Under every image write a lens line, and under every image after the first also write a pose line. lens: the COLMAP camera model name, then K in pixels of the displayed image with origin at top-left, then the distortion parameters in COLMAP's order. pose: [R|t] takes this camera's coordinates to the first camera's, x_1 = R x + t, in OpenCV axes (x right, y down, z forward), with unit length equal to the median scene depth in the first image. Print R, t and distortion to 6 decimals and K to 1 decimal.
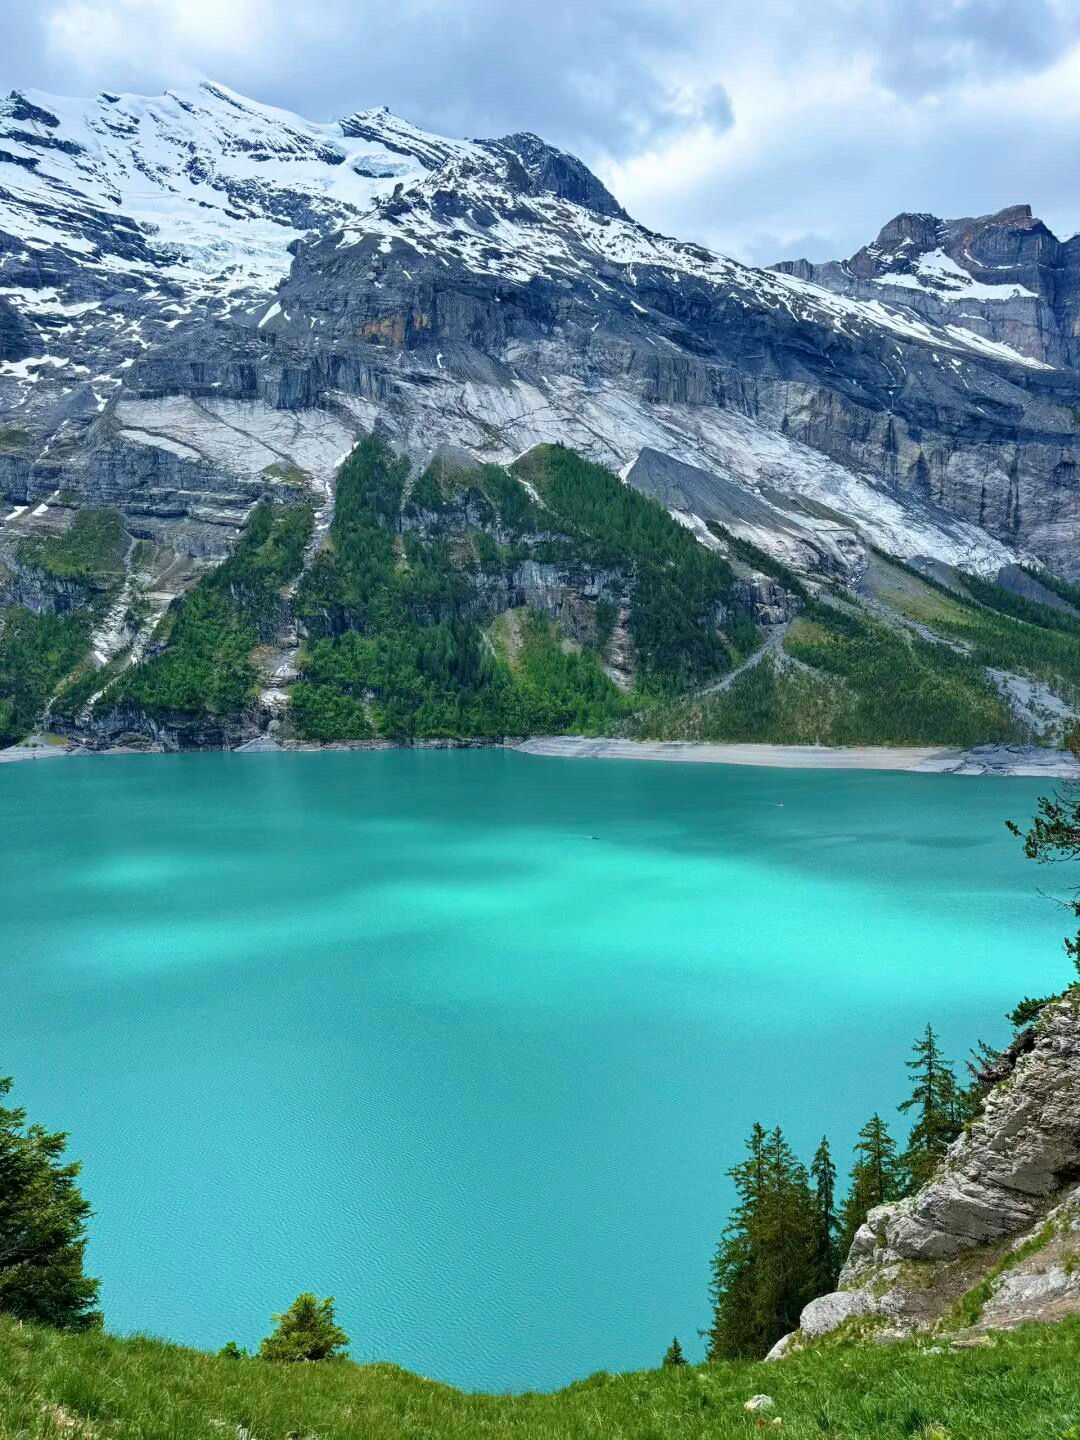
lens RADIAL K [[1002.0, 0, 537.4], [0, 1002.0, 720.5], [0, 0, 1]] dist [0.114457, -0.183286]
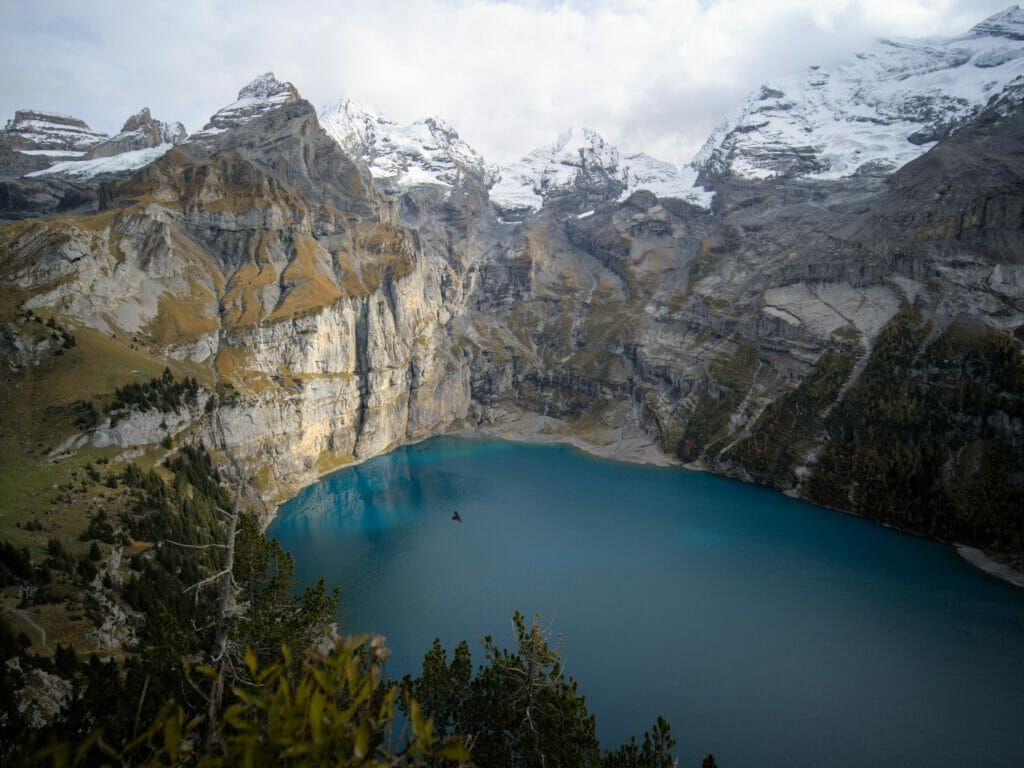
lens RADIAL K [[497.4, 0, 504.6], [0, 497.4, 380.1], [0, 0, 1]] dist [-0.013214, 0.002245]
pose [[0.598389, 0.129707, -0.790637, 0.107678], [-0.079618, 0.991551, 0.102409, -0.189558], [0.797240, 0.001668, 0.603660, -0.069563]]
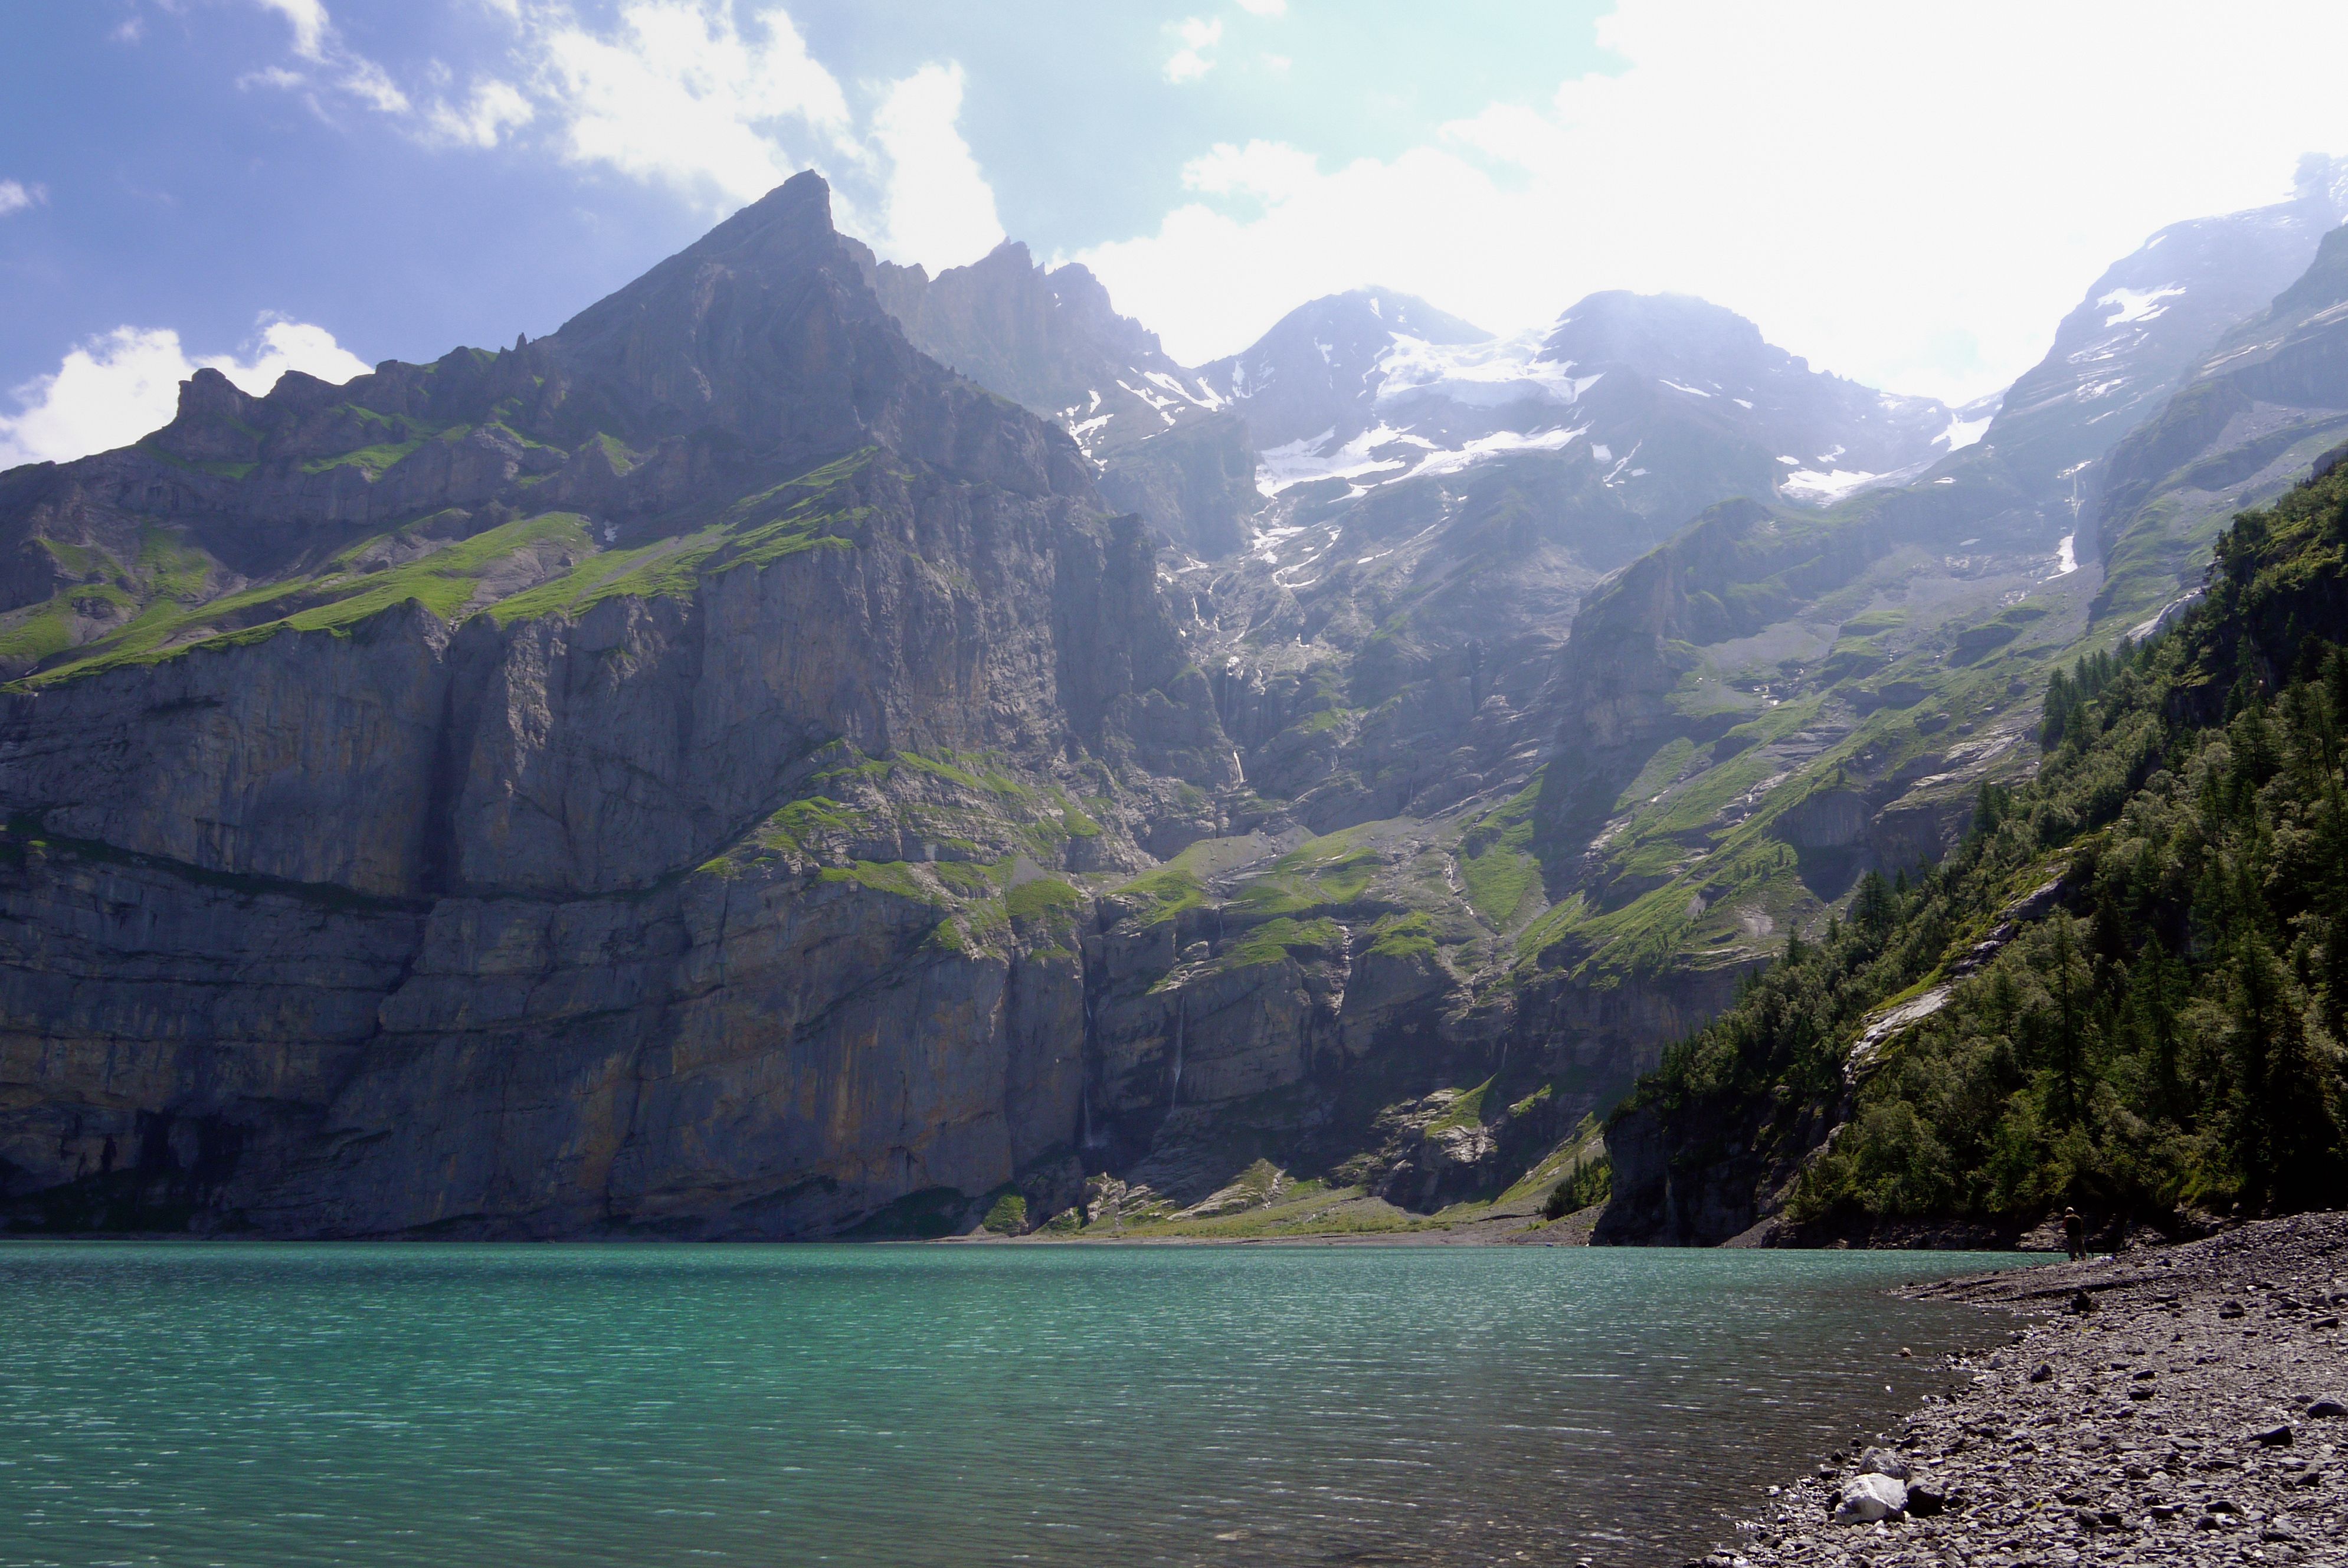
lens RADIAL K [[1944.4, 0, 1168.6], [0, 1944.4, 790.0], [0, 0, 1]] dist [-0.015349, -0.004300]
pose [[0.041620, -0.198441, -0.979229, 0.079714], [-0.090972, 0.975254, -0.201502, 0.016118], [0.994983, 0.097469, 0.022538, 0.604857]]
